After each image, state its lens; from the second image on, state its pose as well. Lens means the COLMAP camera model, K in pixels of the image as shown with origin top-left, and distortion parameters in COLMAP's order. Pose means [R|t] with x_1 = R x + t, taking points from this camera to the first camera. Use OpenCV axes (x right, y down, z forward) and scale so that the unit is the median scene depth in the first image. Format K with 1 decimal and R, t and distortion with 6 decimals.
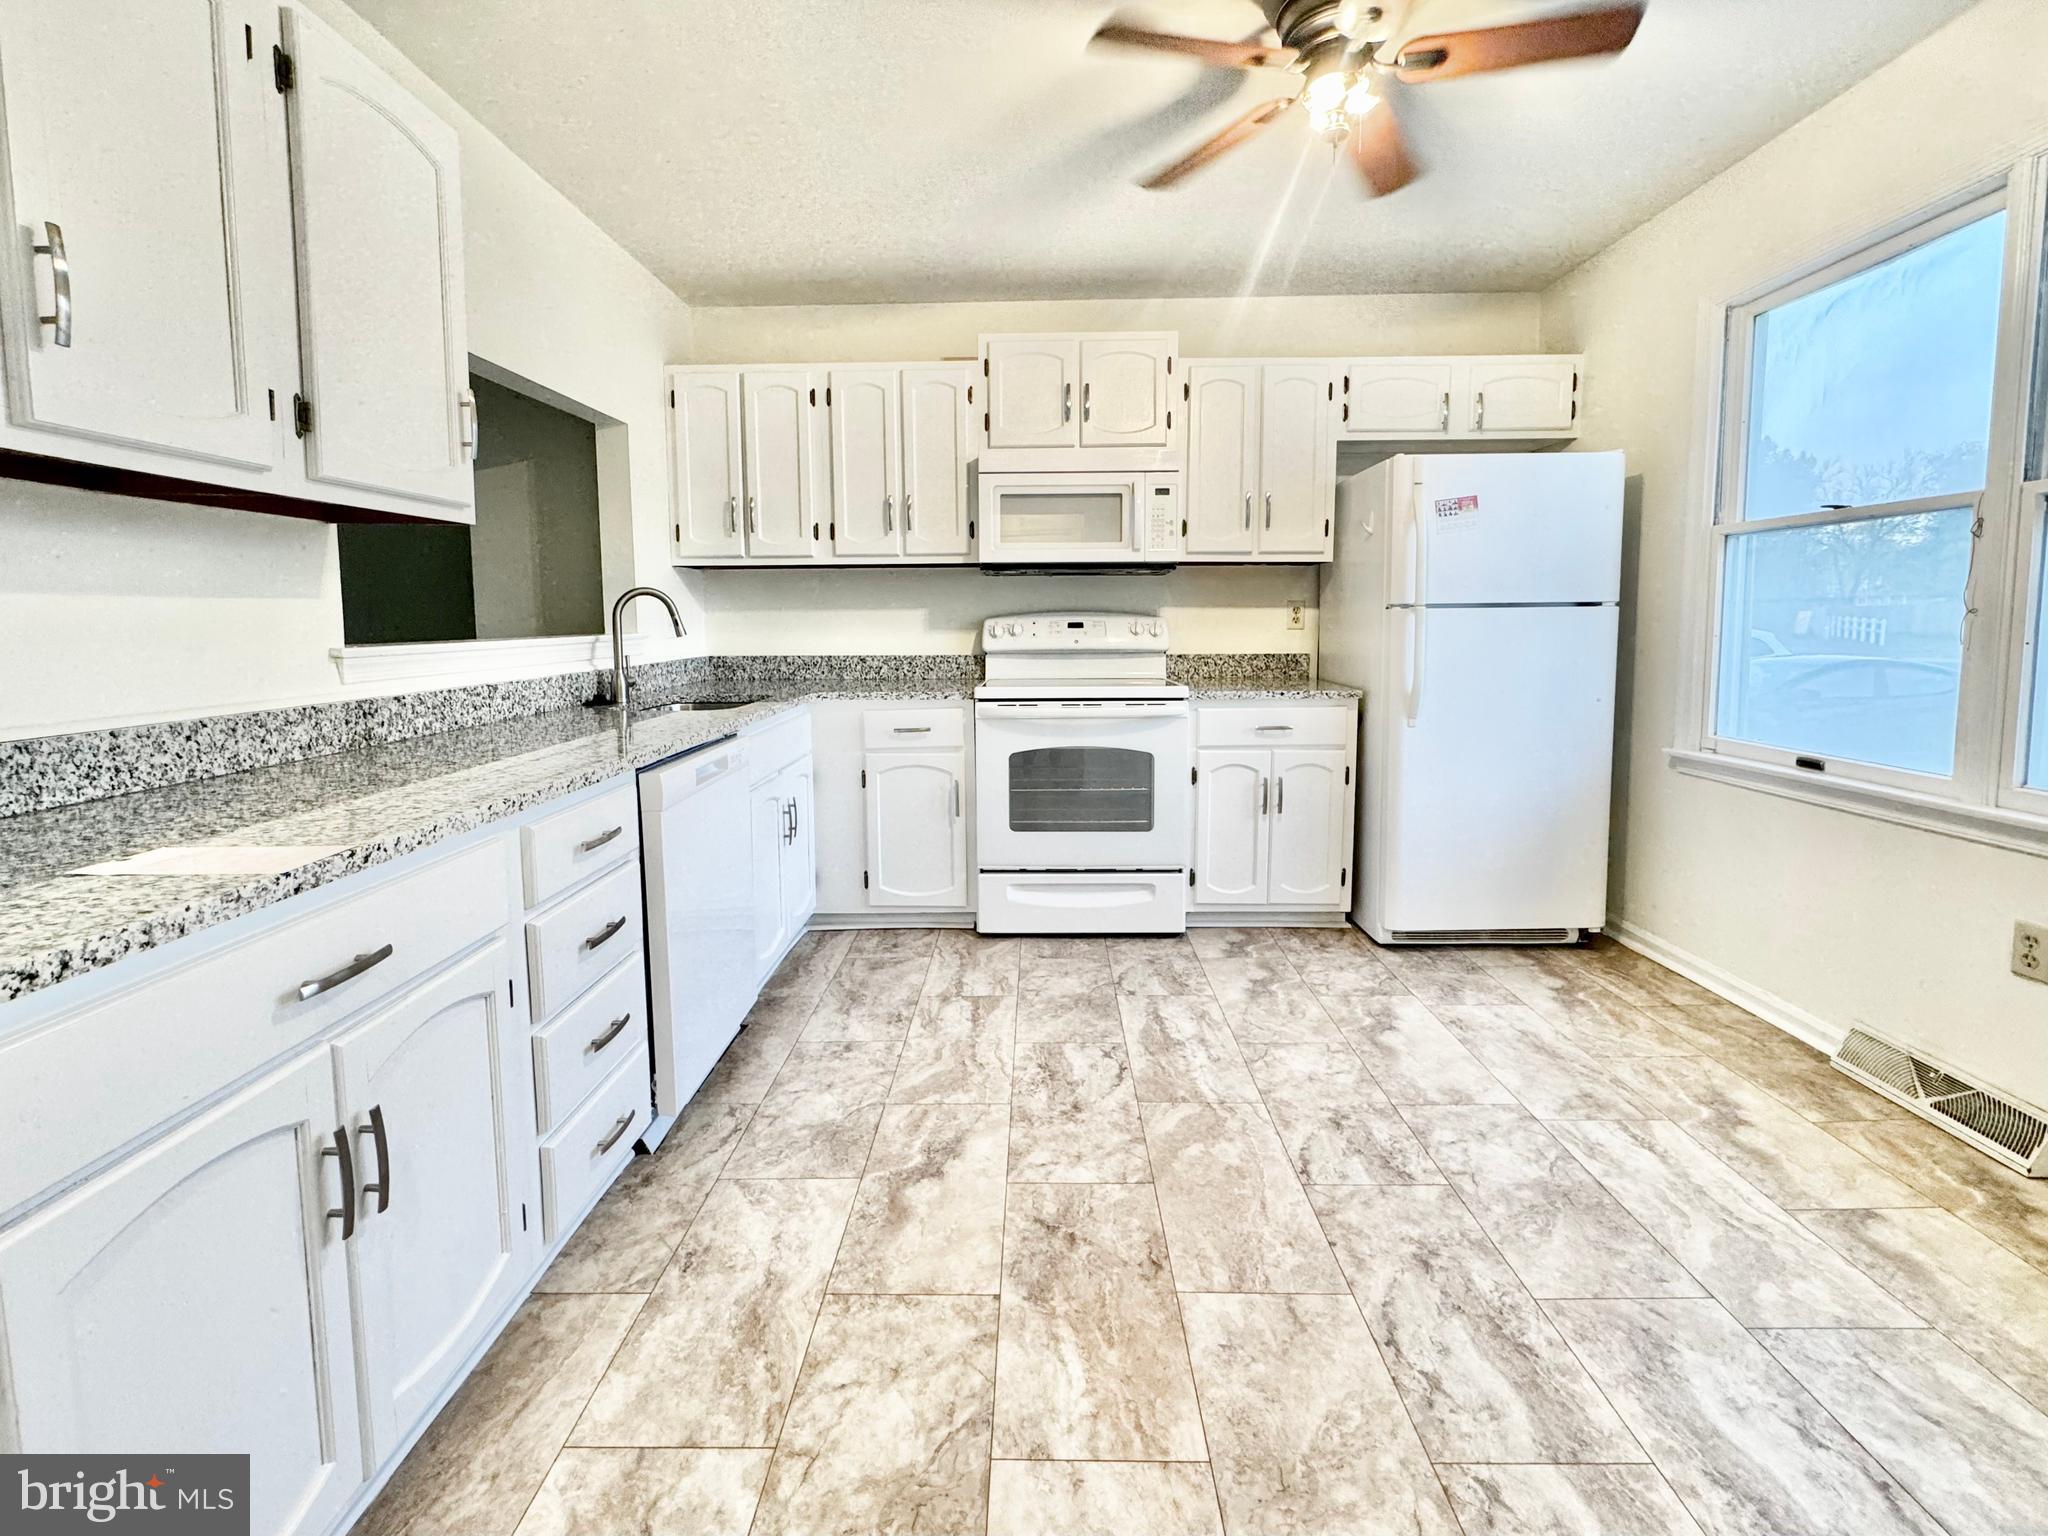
lens RADIAL K [[888.4, 0, 1028.6], [0, 888.4, 702.4], [0, 0, 1]] dist [-0.003240, 0.001154]
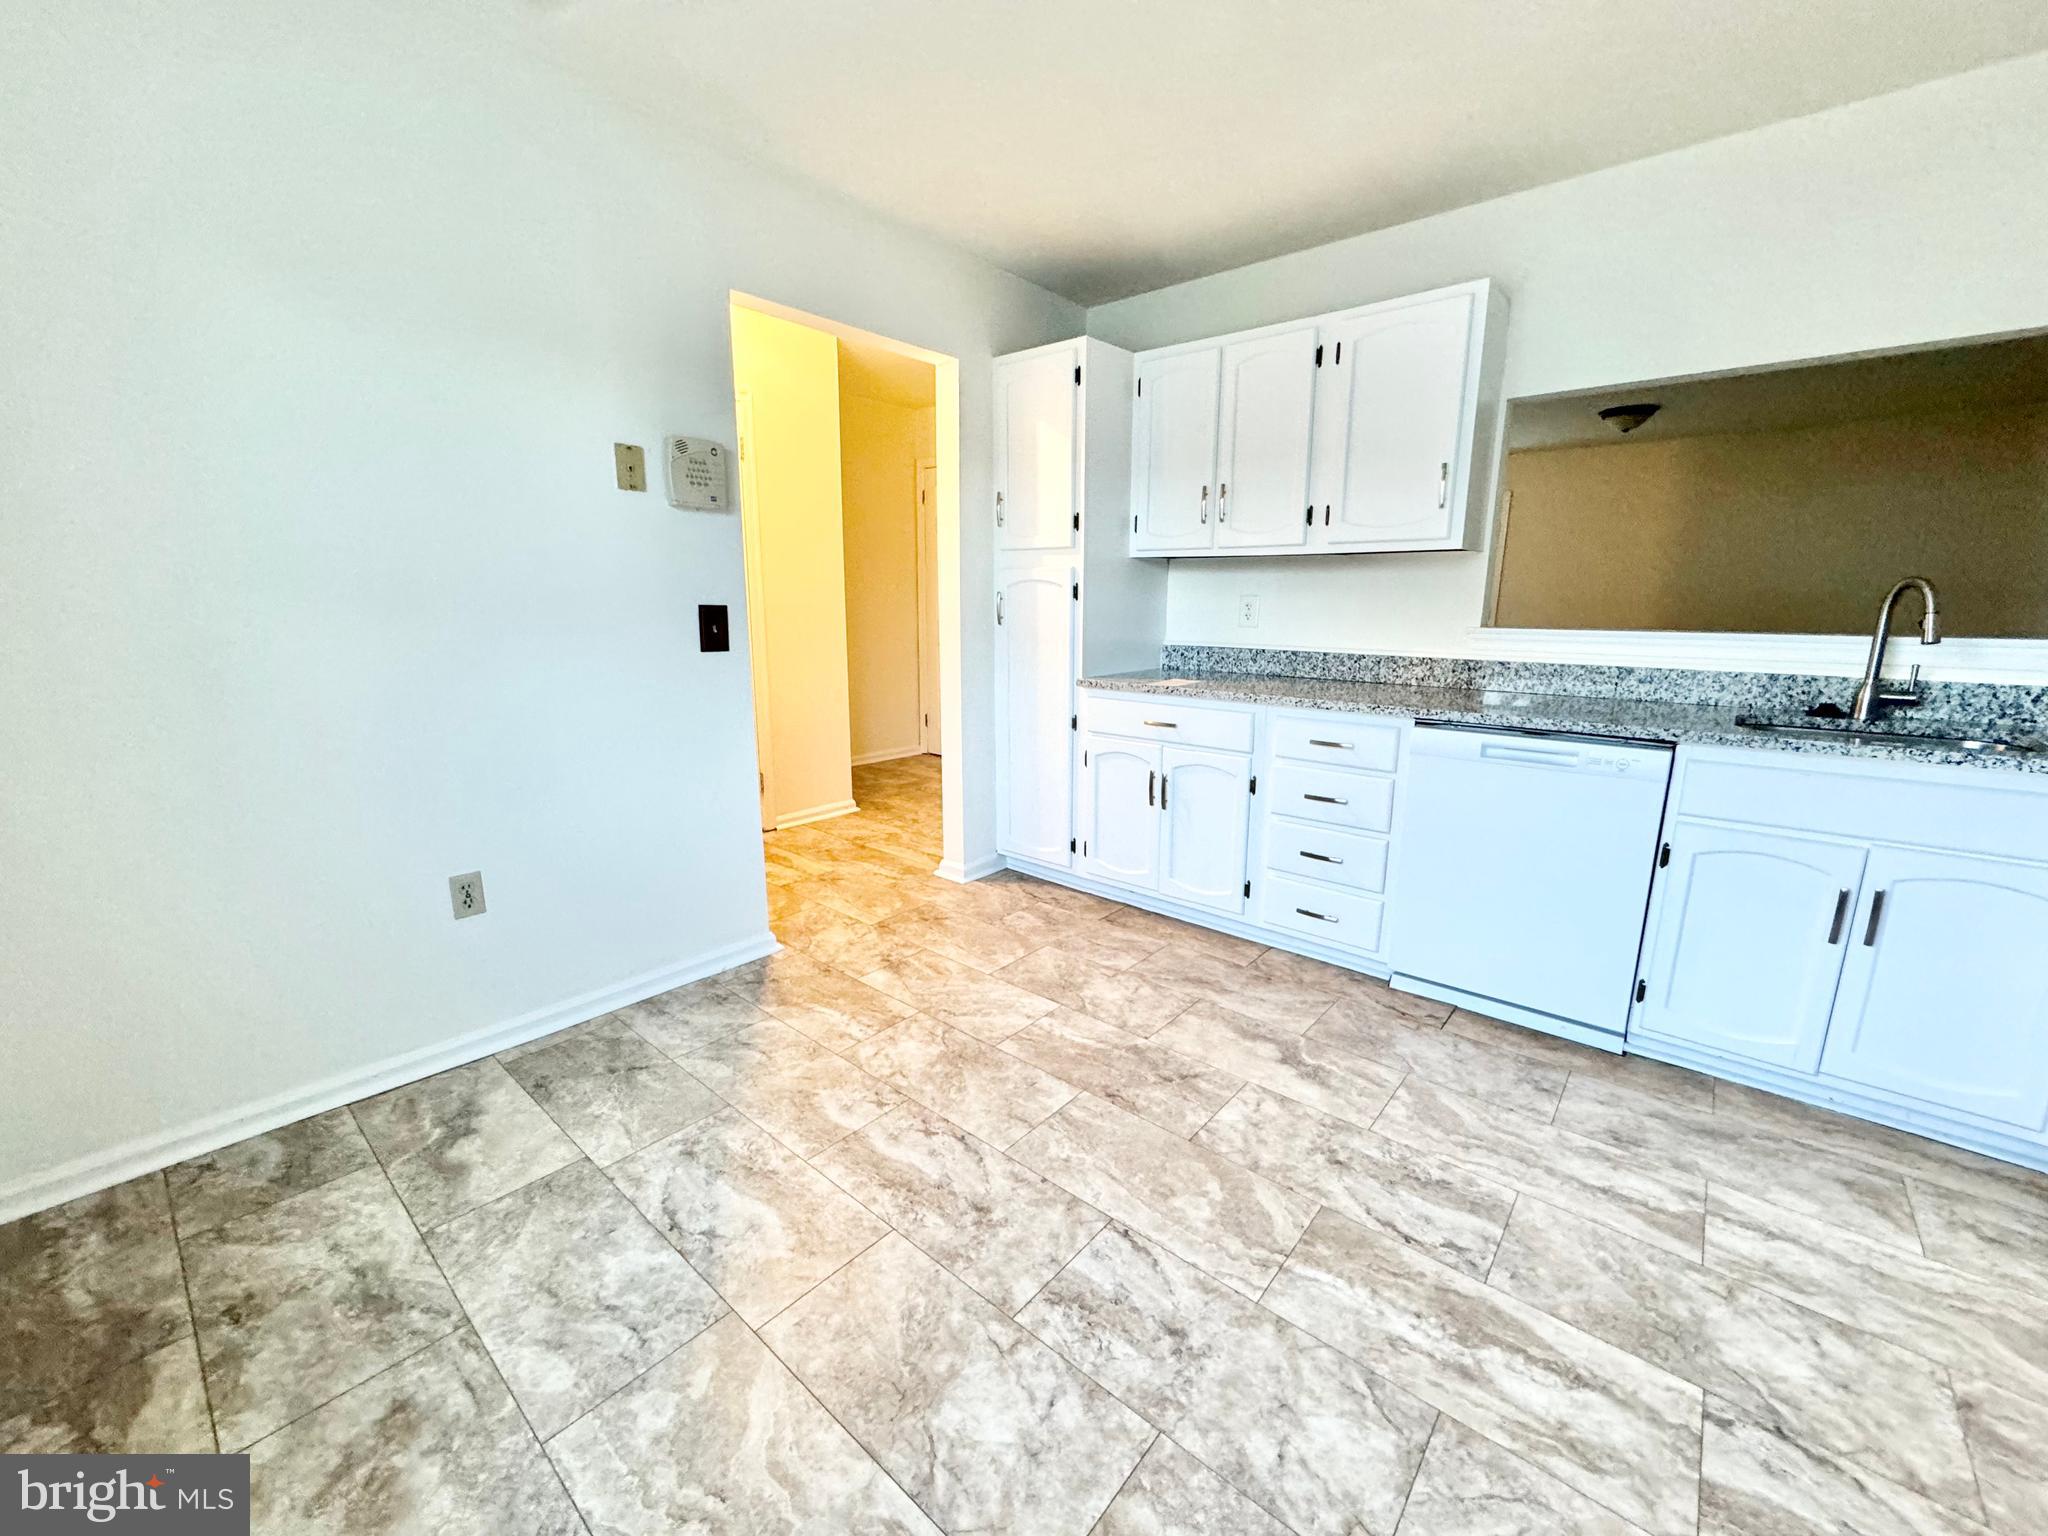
lens RADIAL K [[815.5, 0, 1037.4], [0, 815.5, 778.5], [0, 0, 1]] dist [-0.002009, -0.000011]
pose [[-0.633530, 0.176729, -0.753264, 0.828510], [-0.072002, 0.955872, 0.284822, -0.146290], [0.770360, 0.234680, -0.592849, 1.180222]]
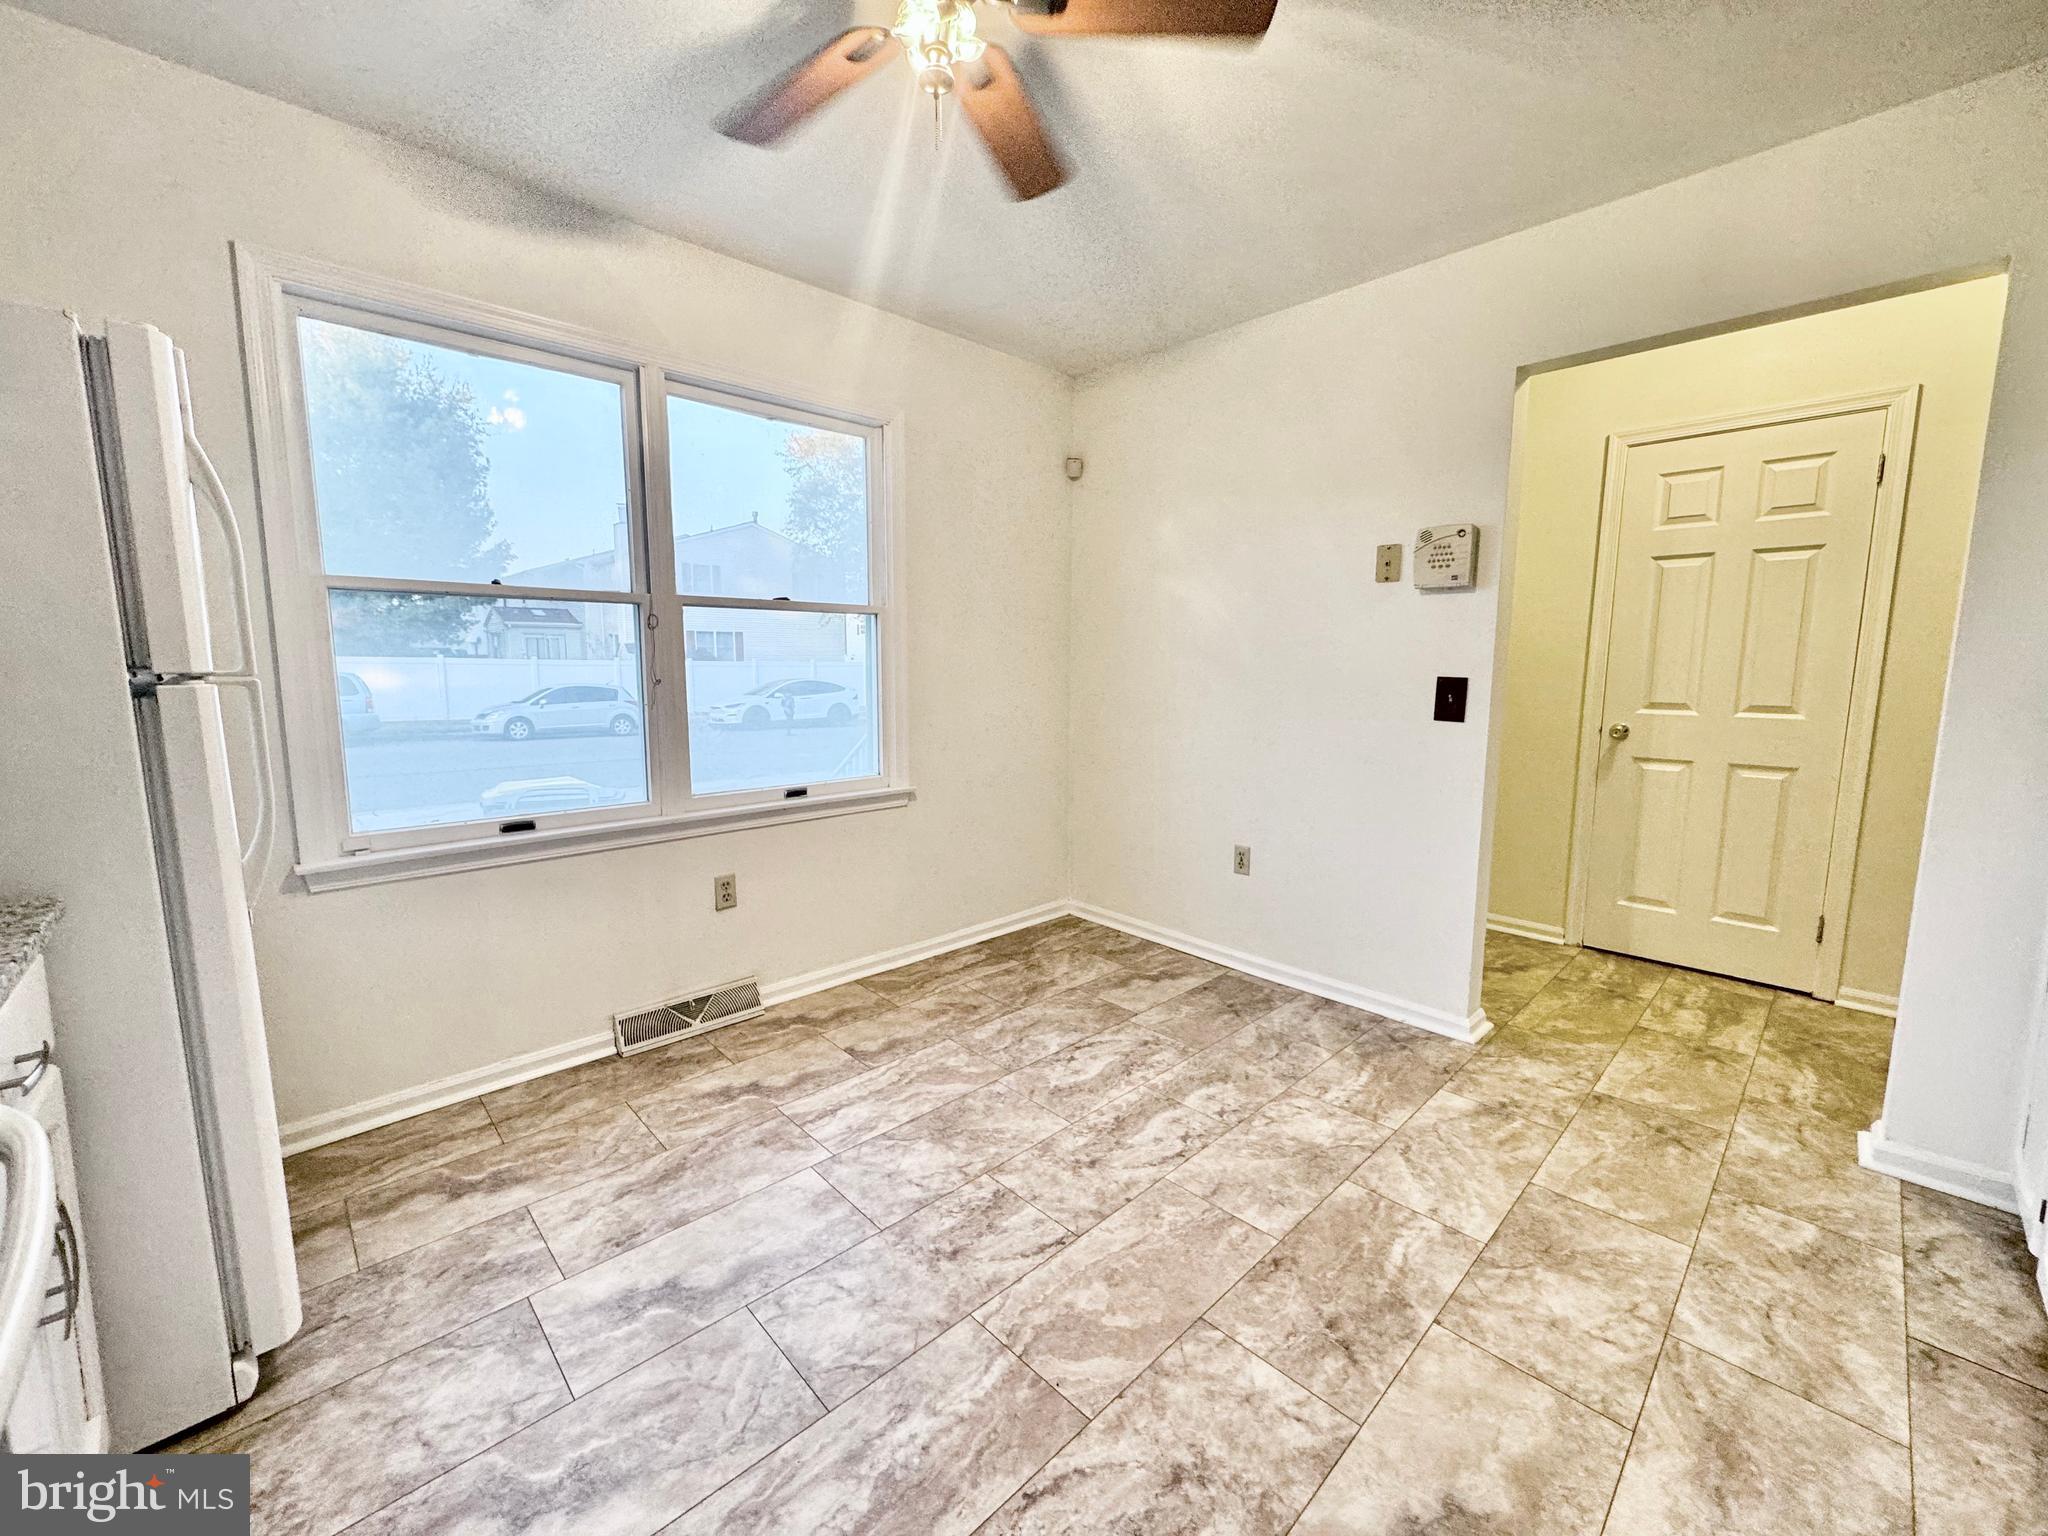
lens RADIAL K [[815.5, 0, 1005.8], [0, 815.5, 778.4], [0, 0, 1]] dist [-0.002009, -0.000011]
pose [[-0.690766, -0.094467, 0.716881, -0.234488], [0.070601, 0.977880, 0.196889, -0.156969], [-0.719623, 0.186617, -0.668817, 1.398203]]
